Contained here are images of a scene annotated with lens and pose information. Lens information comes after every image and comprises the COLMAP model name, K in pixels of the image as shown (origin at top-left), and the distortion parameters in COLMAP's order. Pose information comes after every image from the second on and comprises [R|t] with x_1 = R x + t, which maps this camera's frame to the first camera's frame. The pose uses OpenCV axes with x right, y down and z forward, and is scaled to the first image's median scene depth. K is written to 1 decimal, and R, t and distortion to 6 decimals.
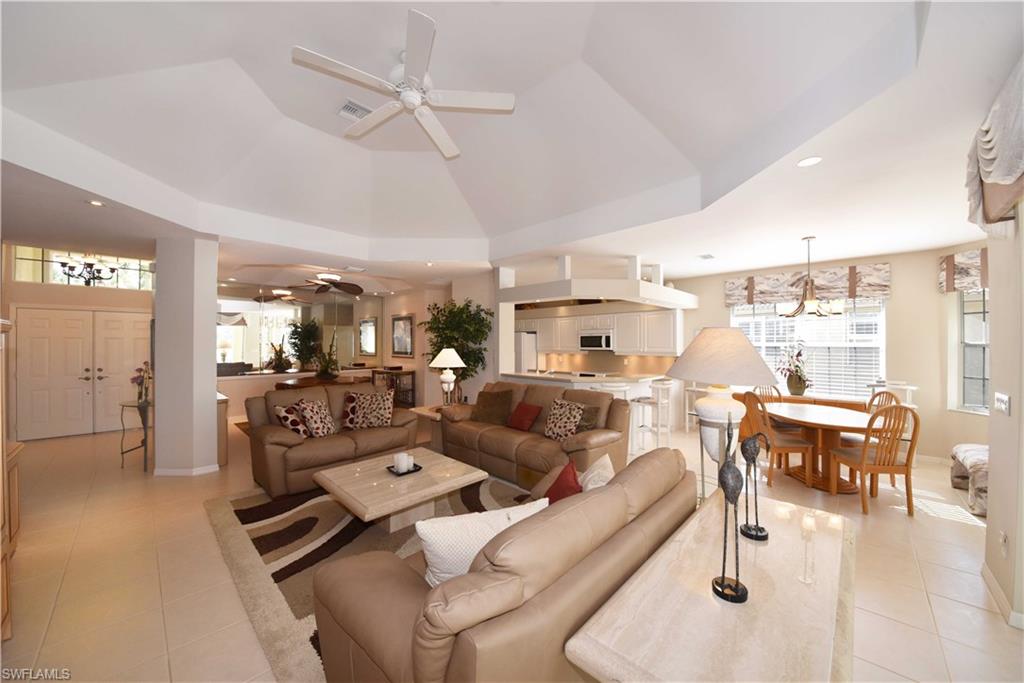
lens RADIAL K [[362.3, 0, 512.0], [0, 362.3, 341.5], [0, 0, 1]] dist [-0.018937, -0.000093]
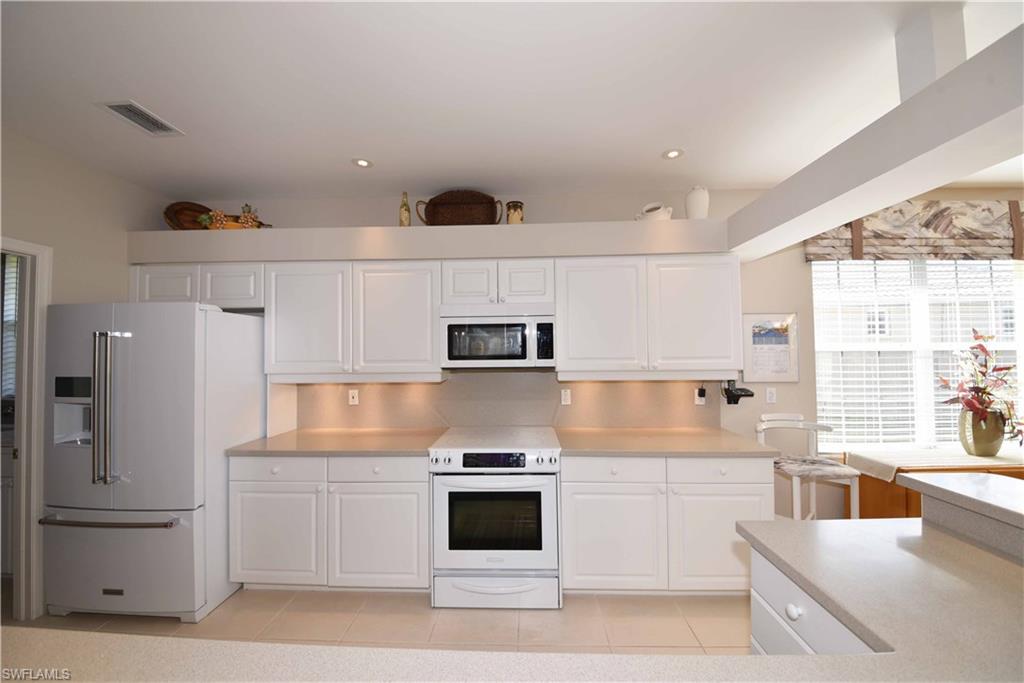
lens RADIAL K [[362.3, 0, 512.0], [0, 362.3, 341.5], [0, 0, 1]] dist [-0.018937, -0.000093]
pose [[0.746012, 0.013144, 0.665802, 0.039472], [0.003838, 0.999704, -0.024035, 0.011349], [-0.665921, 0.020486, 0.745741, 1.051534]]
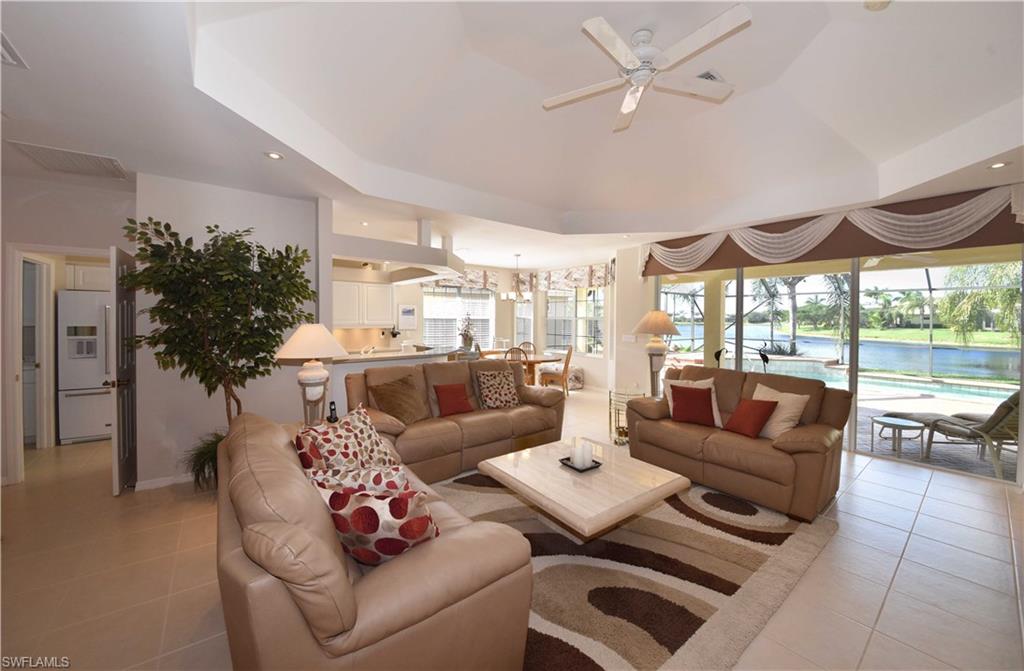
lens RADIAL K [[373.4, 0, 497.7], [0, 373.4, 318.9], [0, 0, 1]] dist [-0.000656, -0.000067]
pose [[0.163543, -0.004410, 0.986526, -0.711658], [-0.016579, 0.999837, 0.007218, 0.000952], [-0.986397, -0.017536, 0.163443, 0.612626]]
